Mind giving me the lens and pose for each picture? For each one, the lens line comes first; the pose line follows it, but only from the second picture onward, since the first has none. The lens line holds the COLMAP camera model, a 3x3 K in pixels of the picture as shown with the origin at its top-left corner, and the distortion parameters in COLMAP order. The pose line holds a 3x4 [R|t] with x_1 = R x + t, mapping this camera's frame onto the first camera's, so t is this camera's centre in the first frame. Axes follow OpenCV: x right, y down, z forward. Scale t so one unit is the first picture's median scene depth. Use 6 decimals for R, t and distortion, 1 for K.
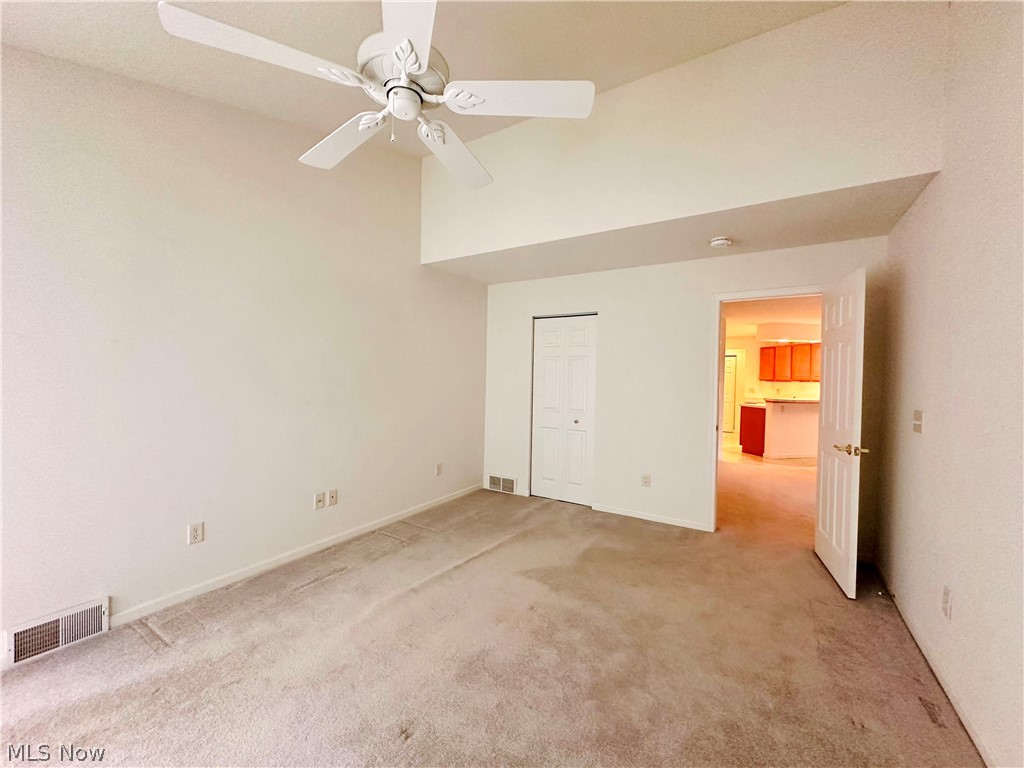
lens RADIAL K [[412.2, 0, 512.0], [0, 412.2, 384.0], [0, 0, 1]] dist [-0.001859, -0.000289]
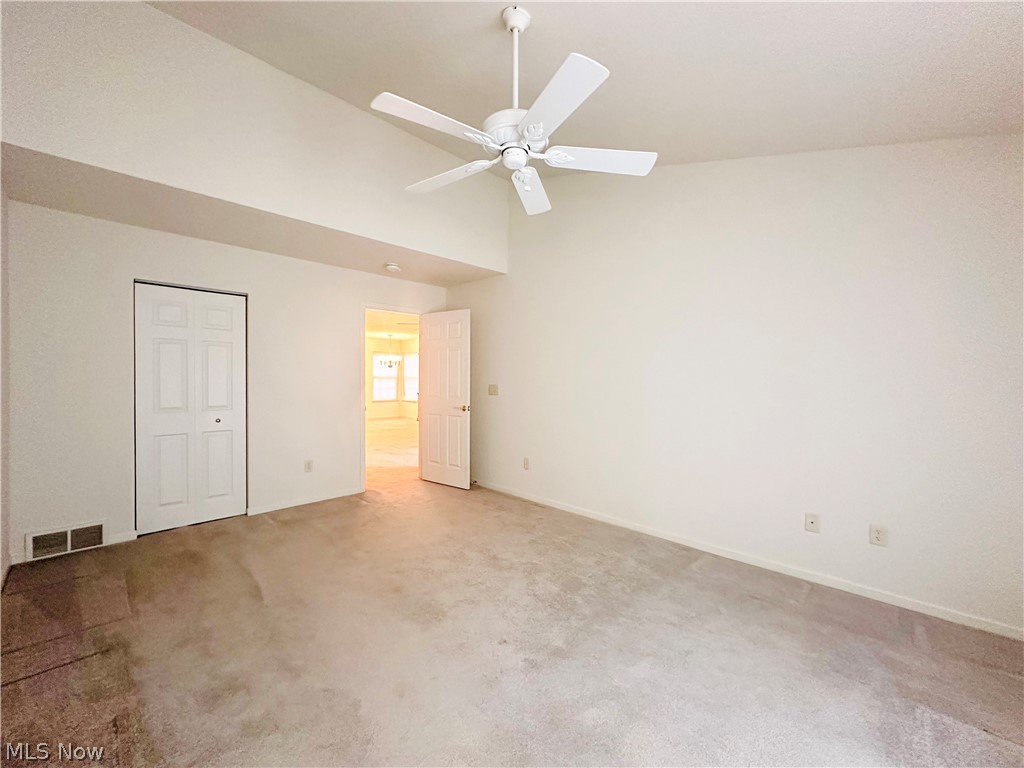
lens RADIAL K [[412.2, 0, 512.0], [0, 412.2, 384.0], [0, 0, 1]] dist [-0.001859, -0.000289]
pose [[0.200111, -0.029168, 0.979339, -0.697051], [0.015323, 0.999528, 0.026639, 0.006001], [-0.979653, 0.009675, 0.200463, 0.334250]]
